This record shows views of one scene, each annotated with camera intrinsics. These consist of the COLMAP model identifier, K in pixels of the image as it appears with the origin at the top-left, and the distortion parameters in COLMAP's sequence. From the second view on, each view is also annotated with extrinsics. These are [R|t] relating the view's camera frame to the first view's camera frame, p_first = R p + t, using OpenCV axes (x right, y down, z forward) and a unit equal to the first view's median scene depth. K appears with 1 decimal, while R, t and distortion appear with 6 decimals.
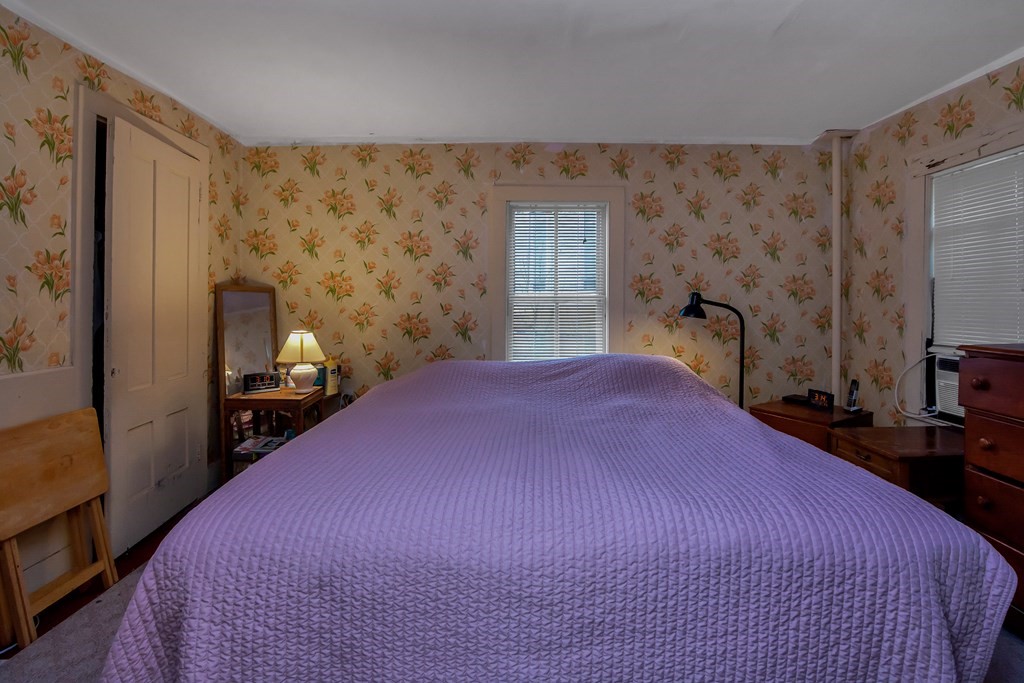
lens RADIAL K [[524.6, 0, 512.1], [0, 524.6, 308.6], [0, 0, 1]] dist [-0.012867, -0.006469]
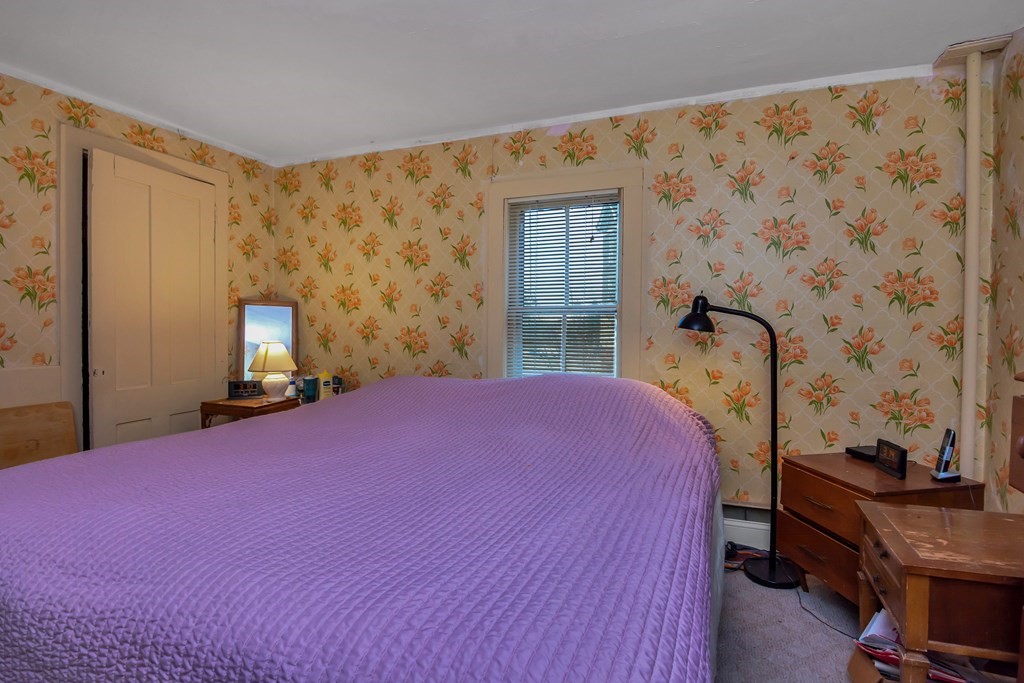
lens RADIAL K [[524.6, 0, 506.5], [0, 524.6, 343.0], [0, 0, 1]] dist [-0.012867, -0.006469]
pose [[0.924833, 0.012151, -0.380179, 0.333125], [-0.005202, 0.999800, 0.019300, 0.019772], [0.380337, -0.015872, 0.924712, 0.186624]]
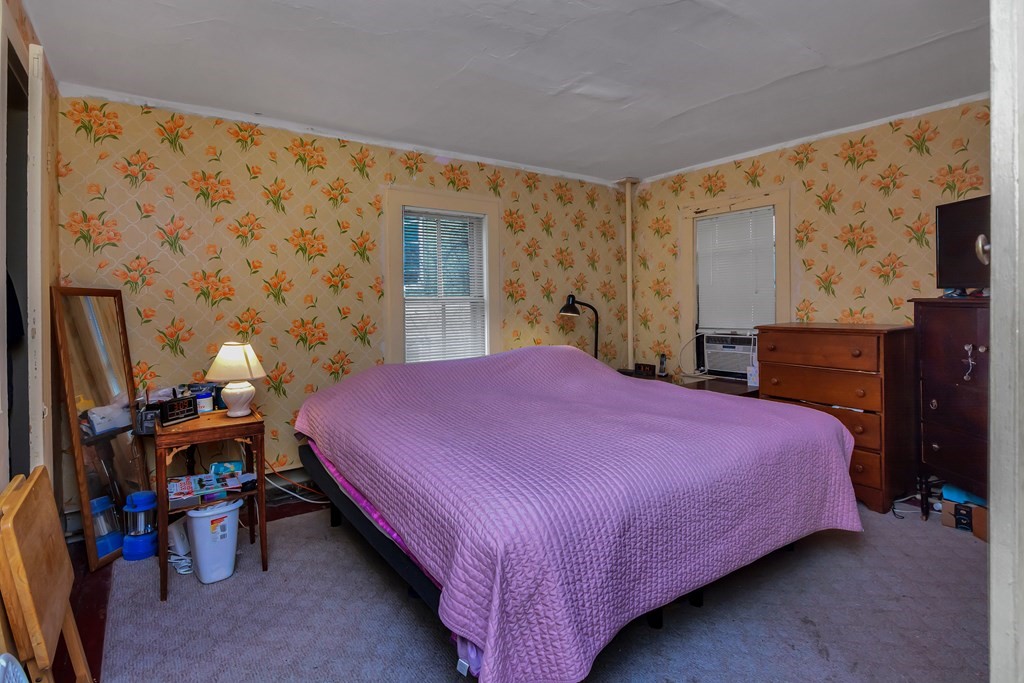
lens RADIAL K [[524.6, 0, 536.6], [0, 524.6, 309.8], [0, 0, 1]] dist [-0.012867, -0.006469]
pose [[0.799164, -0.021459, 0.600730, -0.421379], [0.016342, 0.999769, 0.013974, -0.012085], [-0.600891, -0.001351, 0.799330, 0.027639]]
